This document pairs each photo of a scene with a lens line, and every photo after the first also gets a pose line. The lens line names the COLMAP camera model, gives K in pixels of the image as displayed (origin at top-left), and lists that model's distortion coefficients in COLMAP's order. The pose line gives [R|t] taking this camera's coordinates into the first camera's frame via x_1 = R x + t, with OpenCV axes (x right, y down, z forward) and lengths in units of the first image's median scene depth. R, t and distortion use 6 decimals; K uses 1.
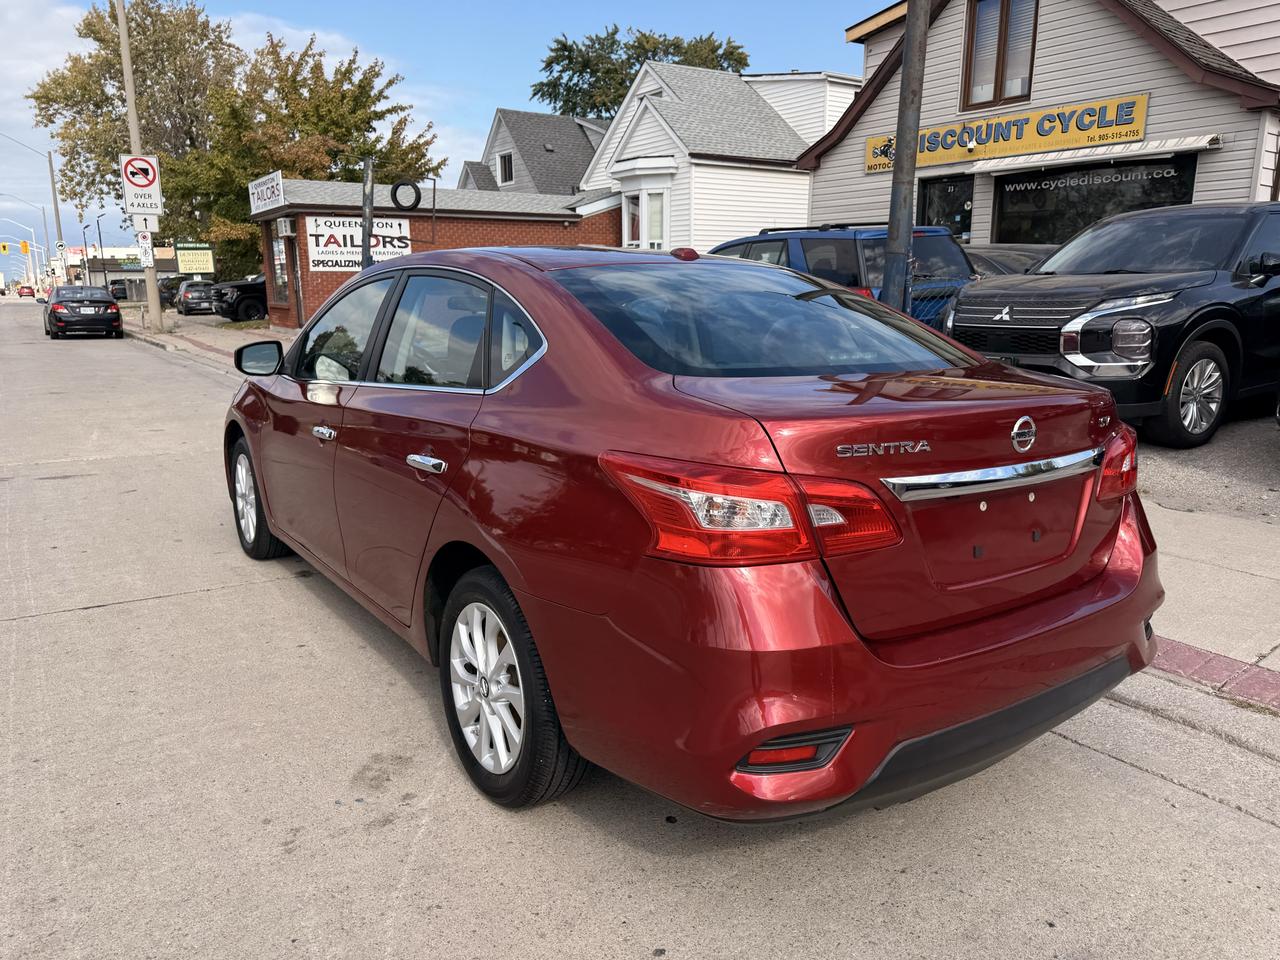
lens RADIAL K [[923.6, 0, 644.7], [0, 923.6, 482.0], [0, 0, 1]] dist [0.017621, -0.021257]
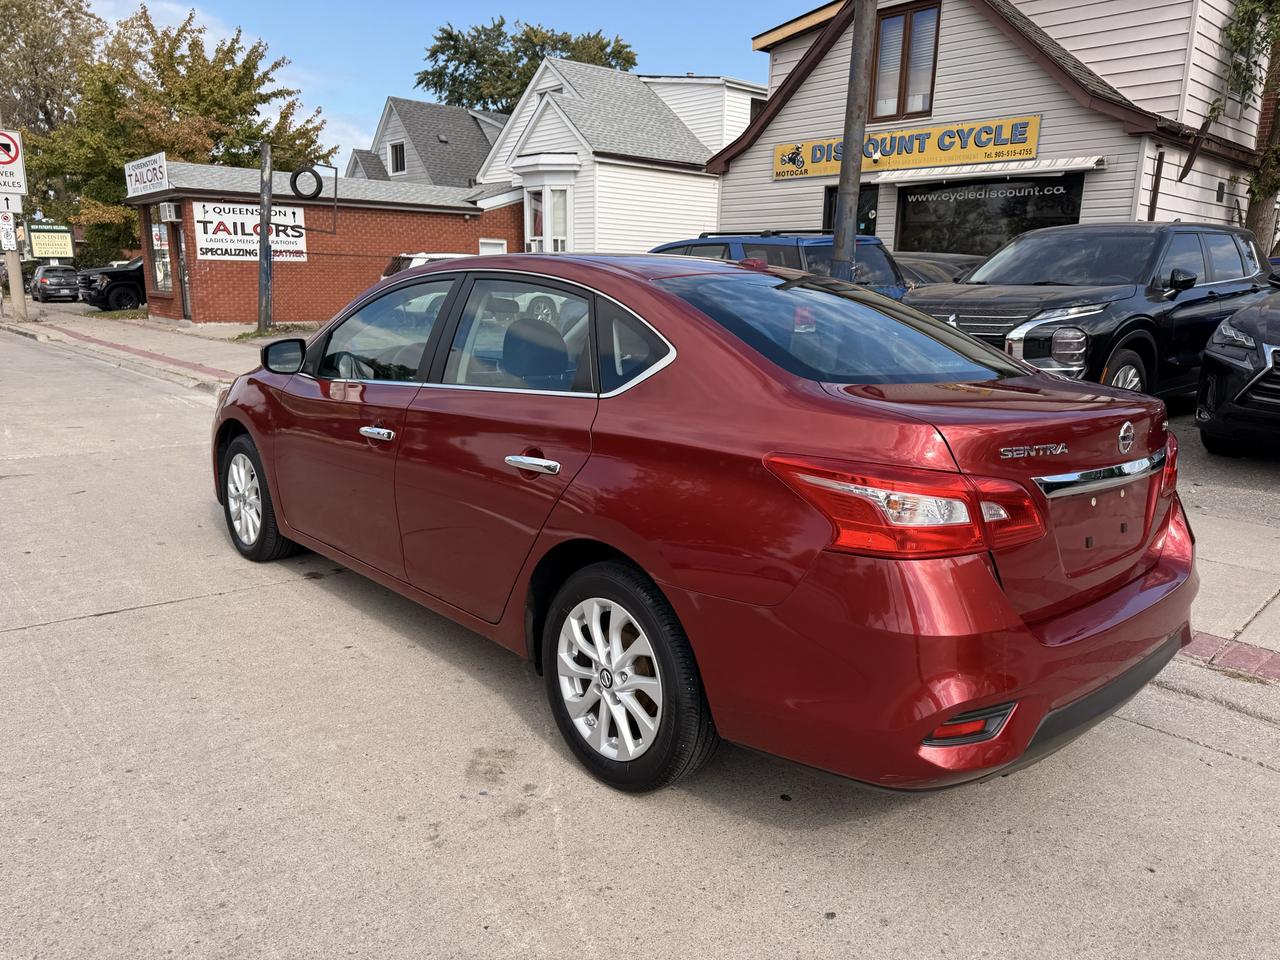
lens RADIAL K [[923.8, 0, 642.5], [0, 923.8, 482.6], [0, 0, 1]] dist [0.016492, -0.018570]
pose [[0.991774, -0.005031, 0.127903, -0.028788], [0.004485, 0.999980, 0.004558, -0.000432], [-0.127923, -0.003947, 0.991776, -0.003882]]
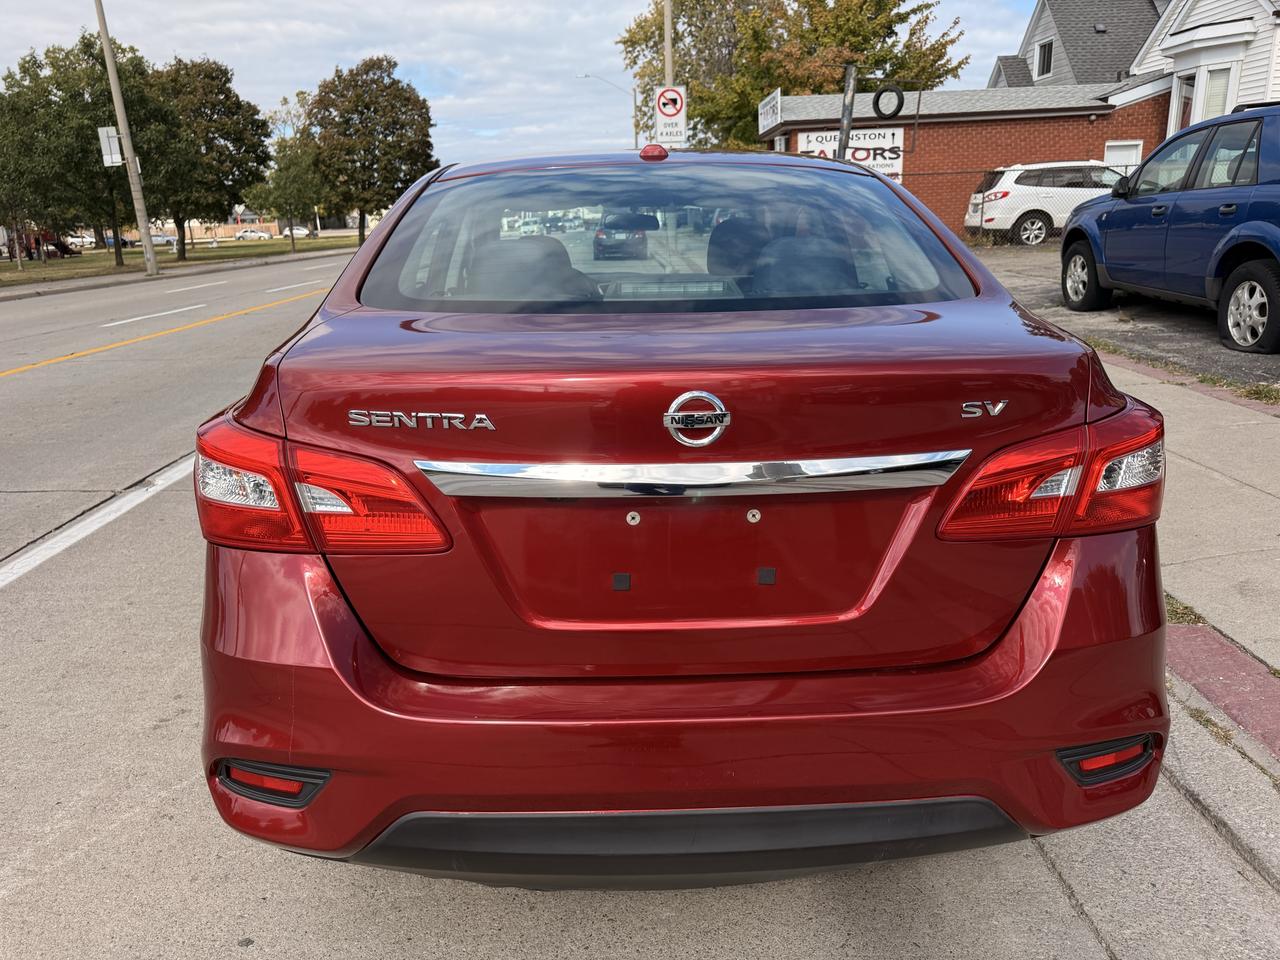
lens RADIAL K [[924.8, 0, 632.9], [0, 924.8, 482.6], [0, 0, 1]] dist [0.012845, -0.015010]
pose [[0.835403, 0.129270, -0.534220, 0.065064], [-0.082838, 0.990459, 0.110130, -0.006638], [0.543359, -0.047749, 0.838141, 0.039134]]
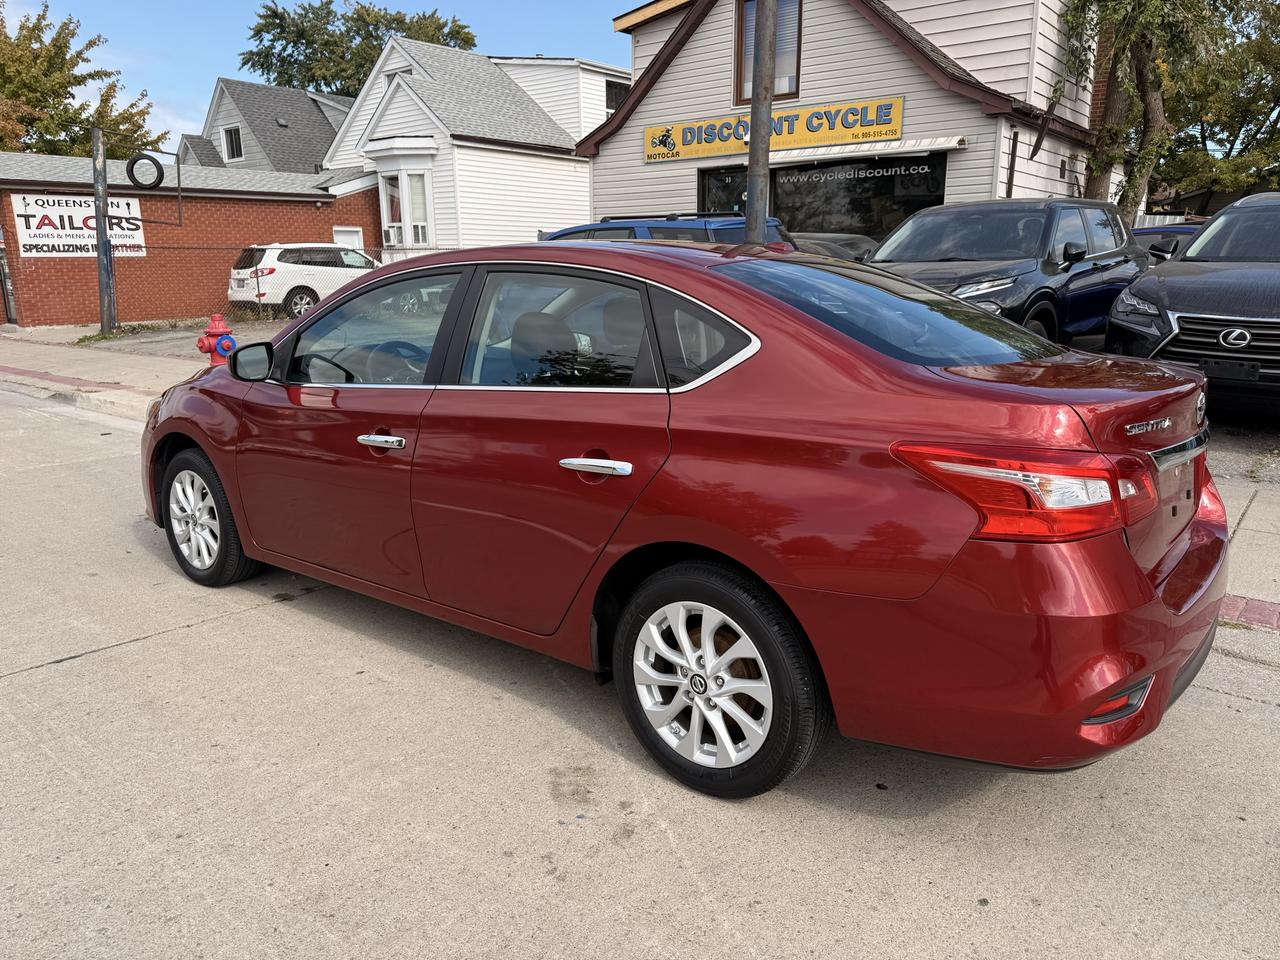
lens RADIAL K [[924.8, 0, 632.9], [0, 924.8, 482.6], [0, 0, 1]] dist [0.012845, -0.015010]
pose [[0.960867, -0.067044, 0.268776, -0.053977], [0.062511, 0.997721, 0.025401, -0.002917], [-0.269867, -0.007605, 0.962868, 0.006094]]
